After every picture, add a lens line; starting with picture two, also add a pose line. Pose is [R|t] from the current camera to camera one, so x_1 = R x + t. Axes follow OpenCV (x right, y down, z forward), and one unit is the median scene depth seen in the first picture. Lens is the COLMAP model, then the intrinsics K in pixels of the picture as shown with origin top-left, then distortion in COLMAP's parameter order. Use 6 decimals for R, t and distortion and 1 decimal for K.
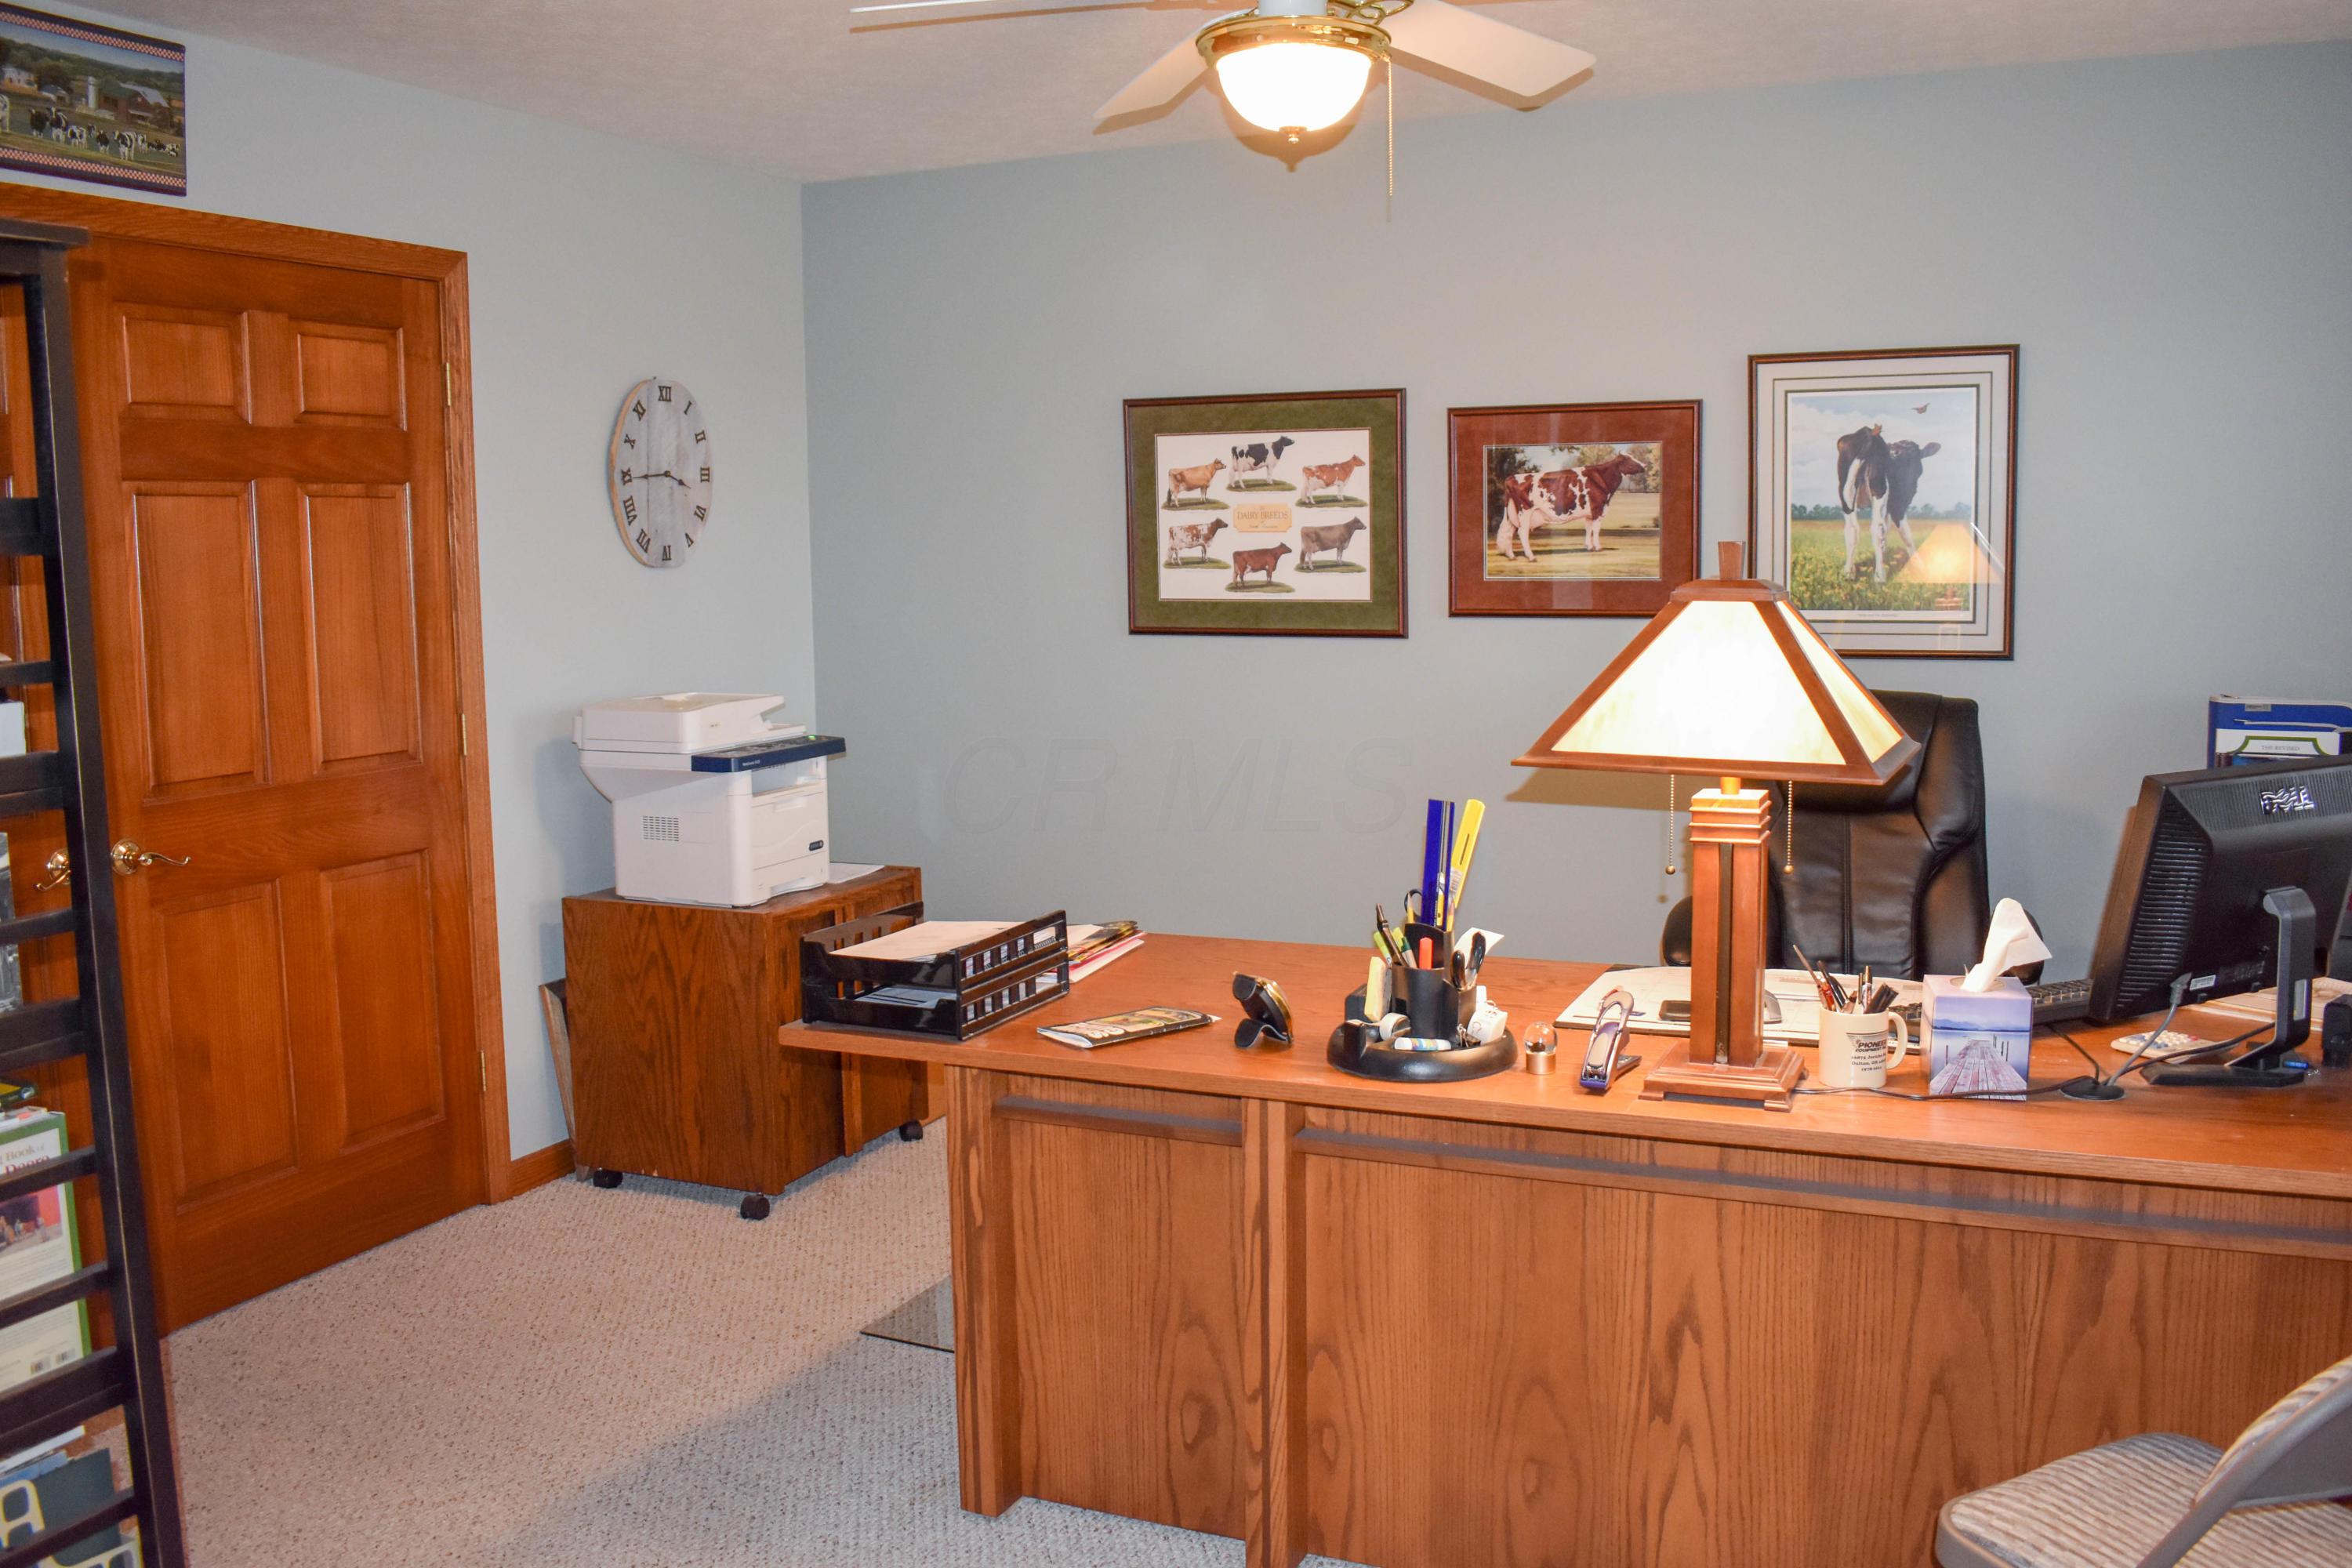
lens RADIAL K [[1987.4, 0, 1176.0], [0, 1987.4, 784.0], [0, 0, 1]] dist [-0.089746, 0.006162]
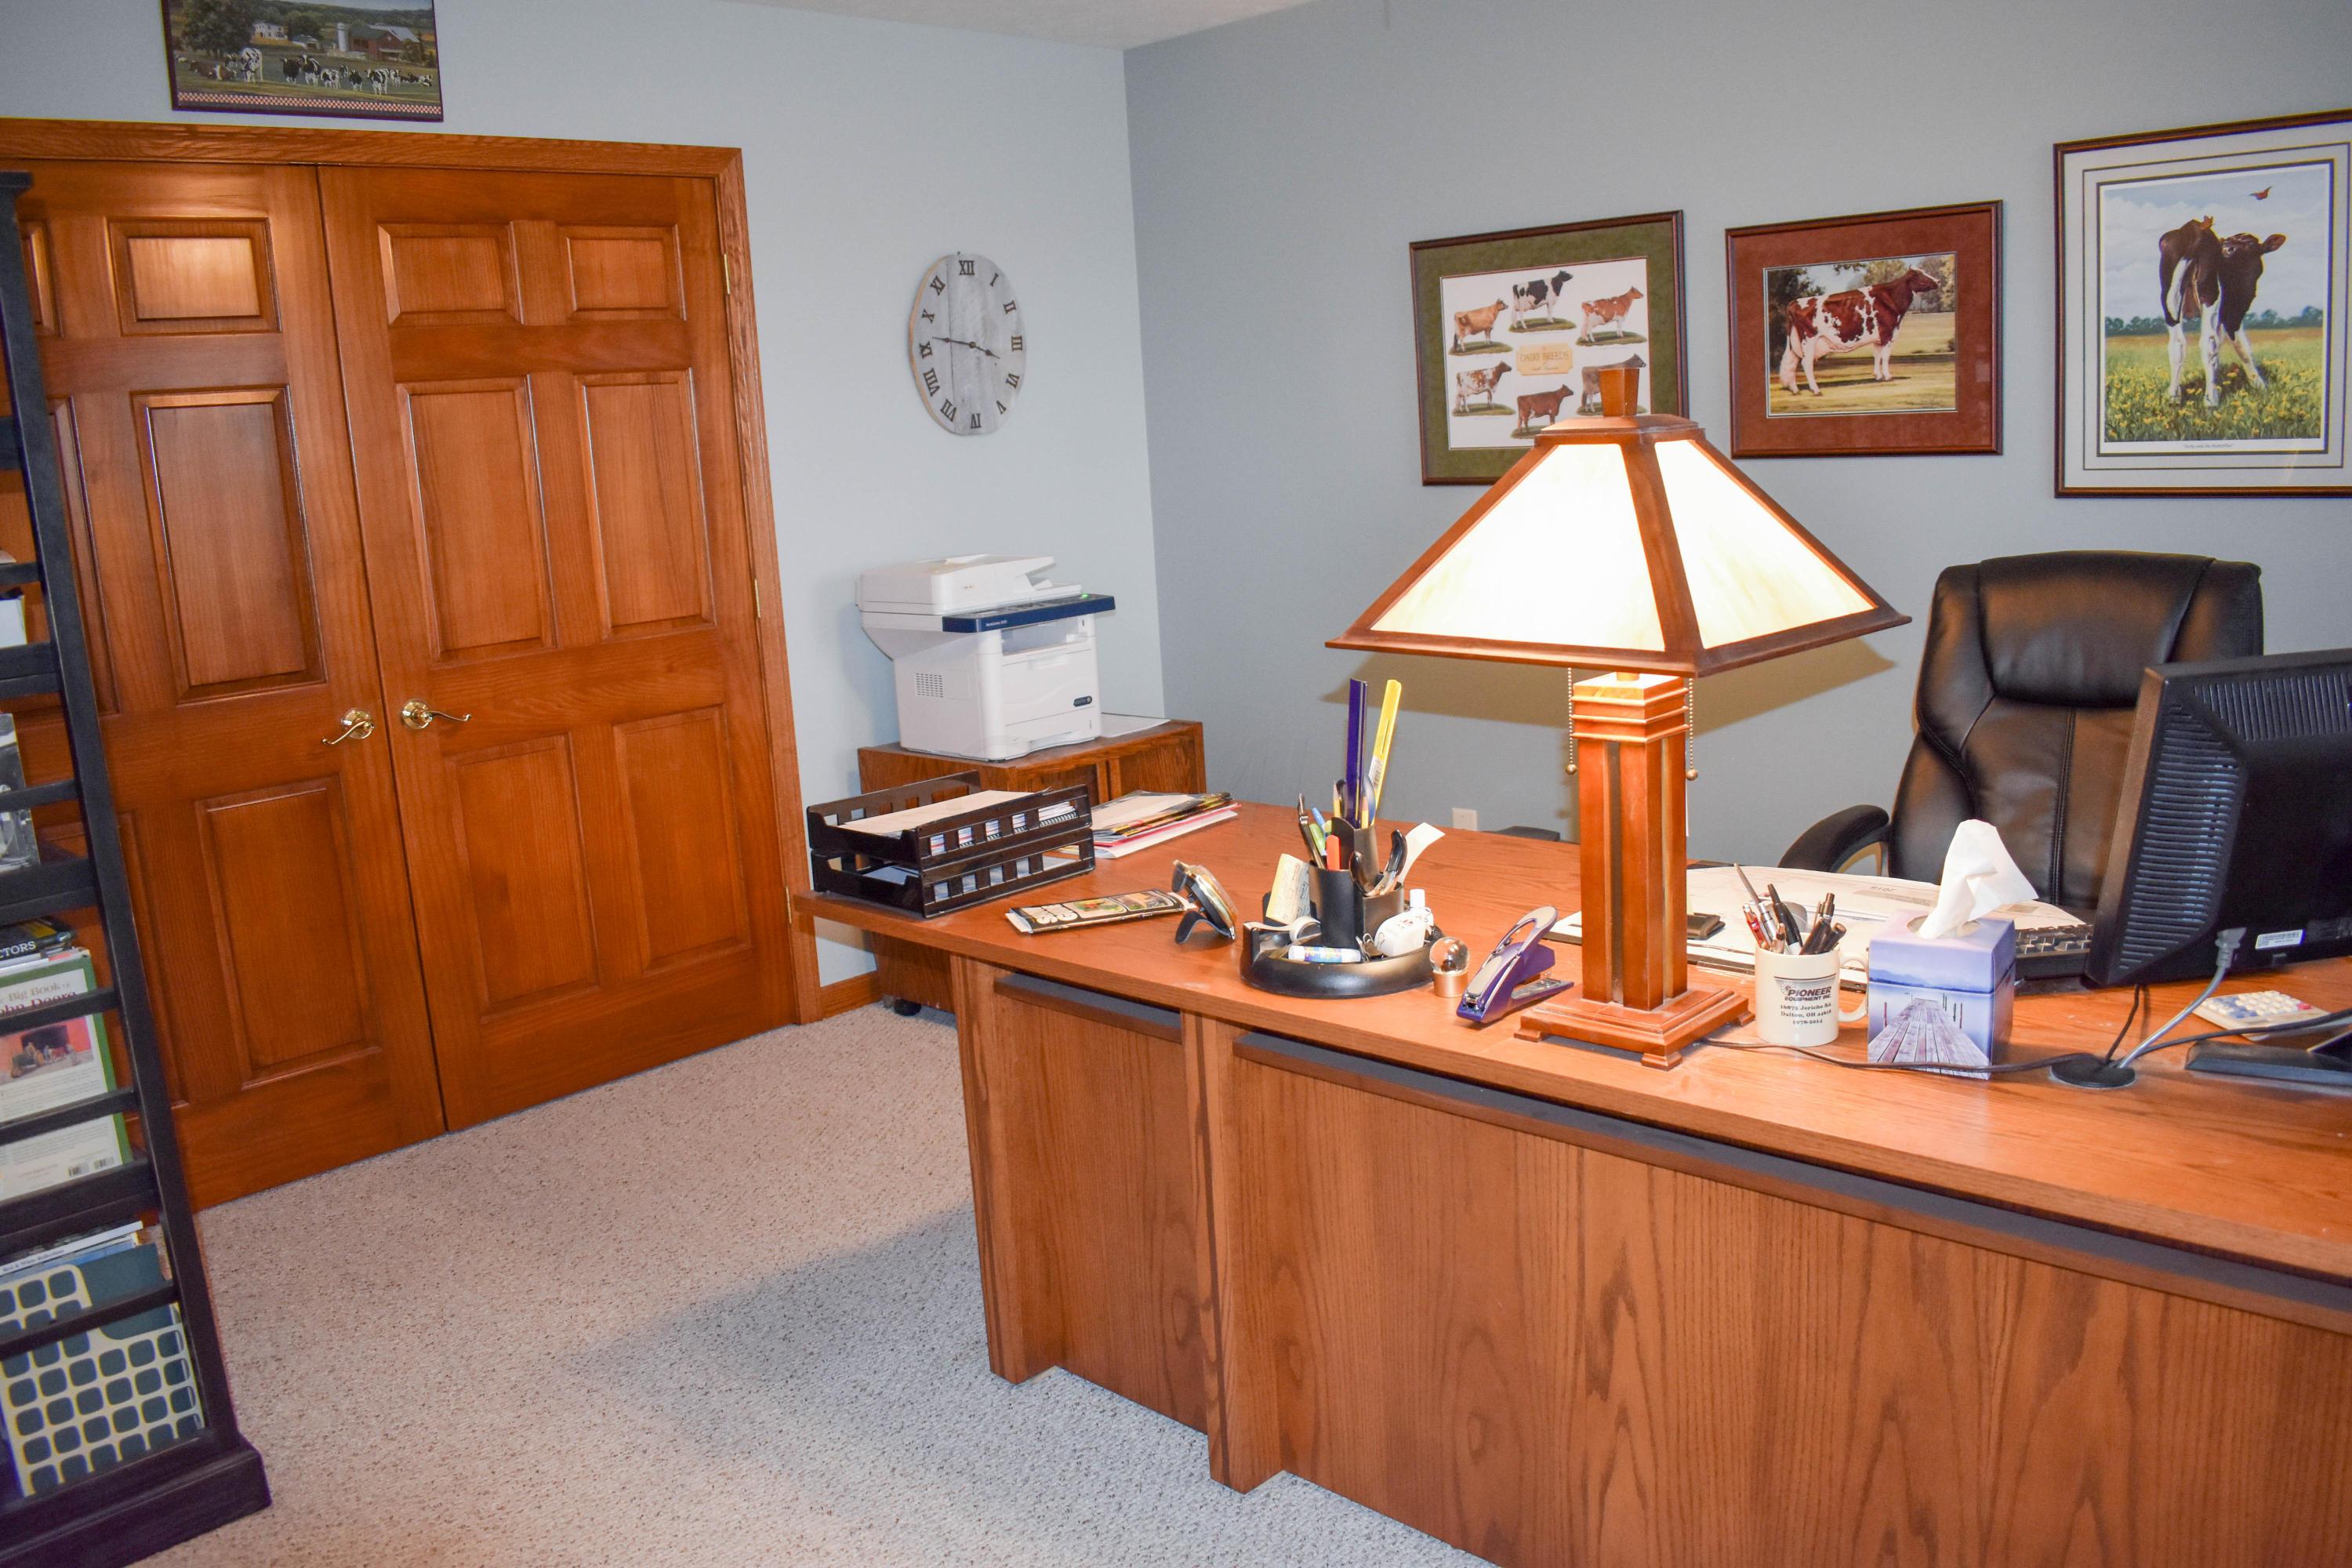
lens RADIAL K [[1834.1, 0, 1176.0], [0, 1834.1, 784.0], [0, 0, 1]] dist [-0.091295, 0.006824]
pose [[0.939533, 0.025512, -0.341507, 0.222809], [0.005284, 0.996022, 0.088946, -0.012606], [0.342418, -0.085372, 0.935661, 0.135240]]
